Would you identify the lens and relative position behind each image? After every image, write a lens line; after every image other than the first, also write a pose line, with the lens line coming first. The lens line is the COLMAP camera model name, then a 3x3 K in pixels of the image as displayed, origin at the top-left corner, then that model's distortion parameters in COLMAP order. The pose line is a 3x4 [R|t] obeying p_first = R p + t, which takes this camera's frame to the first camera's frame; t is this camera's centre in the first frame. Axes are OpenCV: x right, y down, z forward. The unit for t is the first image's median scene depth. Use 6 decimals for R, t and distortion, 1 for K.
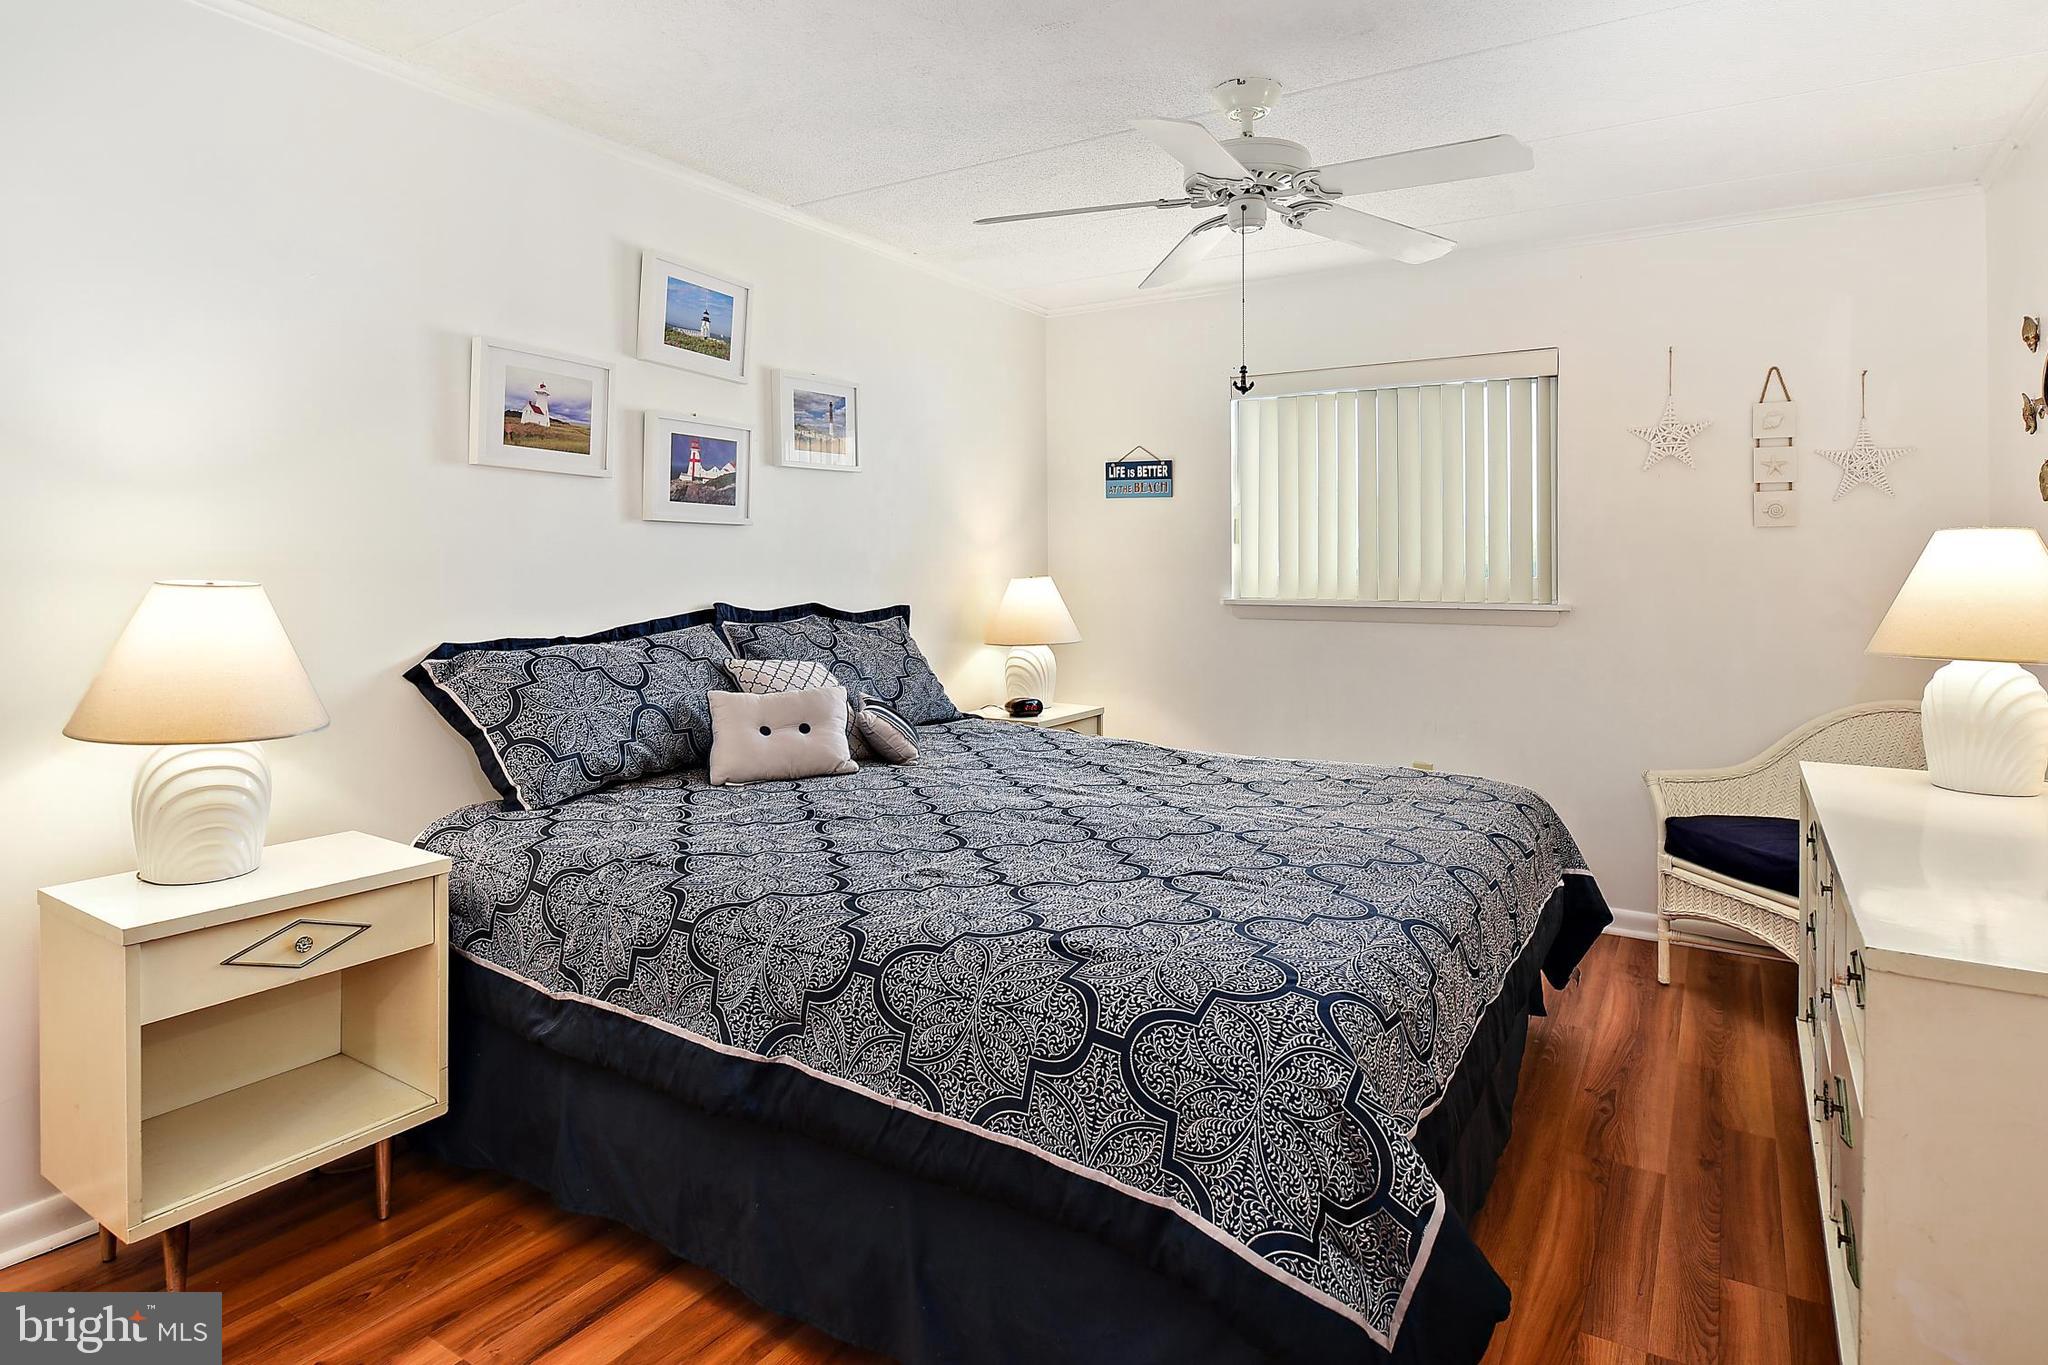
lens RADIAL K [[1118.8, 0, 981.1], [0, 1118.8, 605.4], [0, 0, 1]] dist [-0.003427, -0.001220]
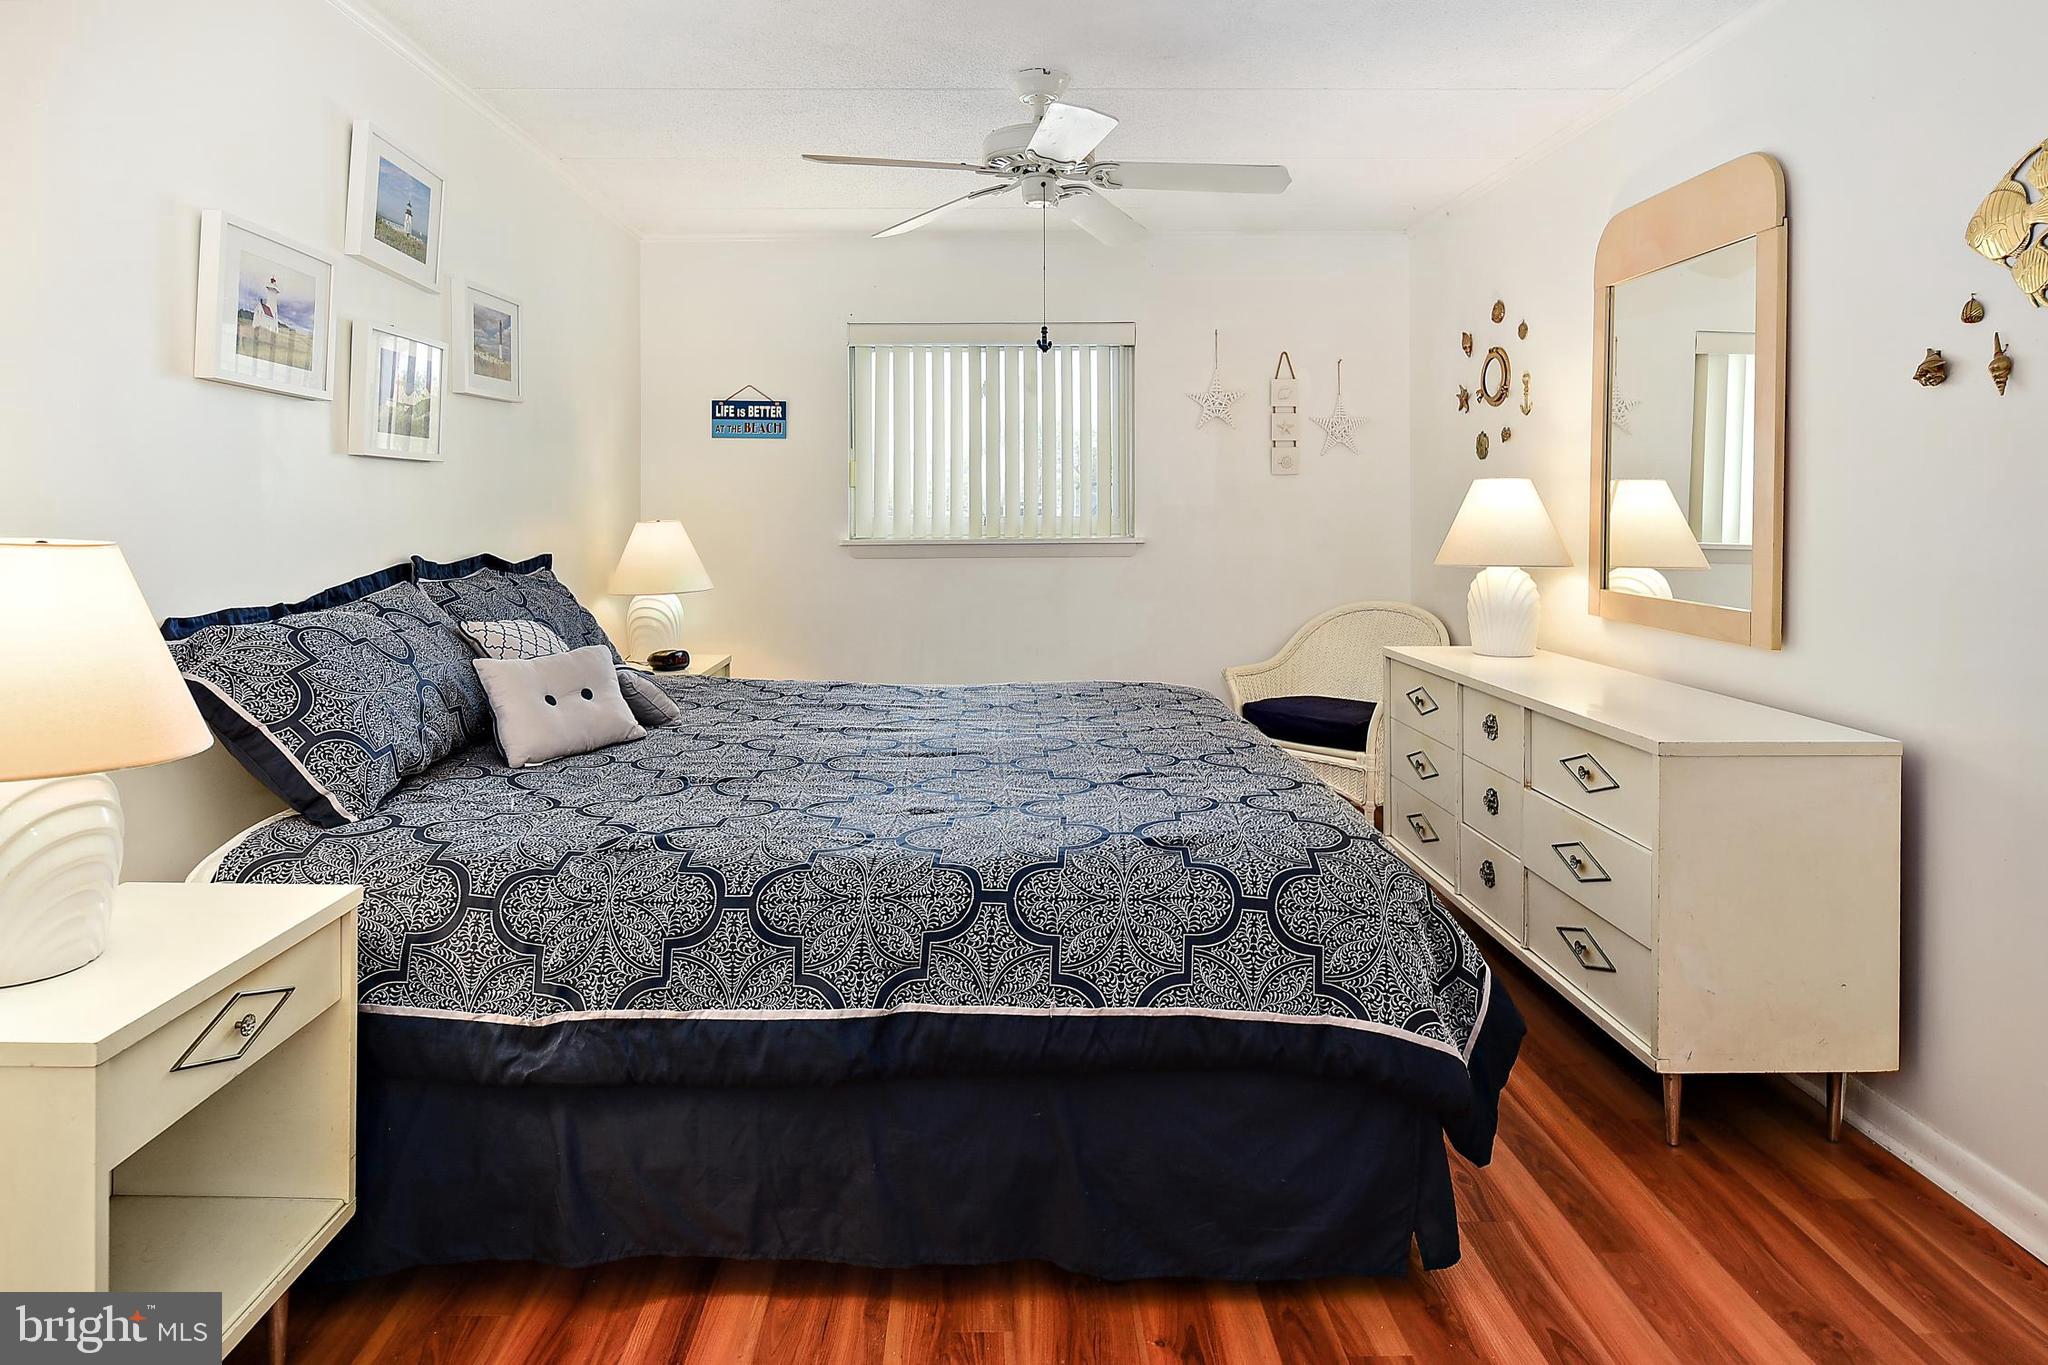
lens RADIAL K [[1153.6, 0, 1021.0], [0, 1153.6, 544.5], [0, 0, 1]] dist [-0.002515, -0.000337]
pose [[0.838322, -0.024454, 0.544626, -0.511326], [0.026119, 0.999648, 0.004681, -0.004687], [-0.544549, 0.010301, 0.838666, 0.066404]]
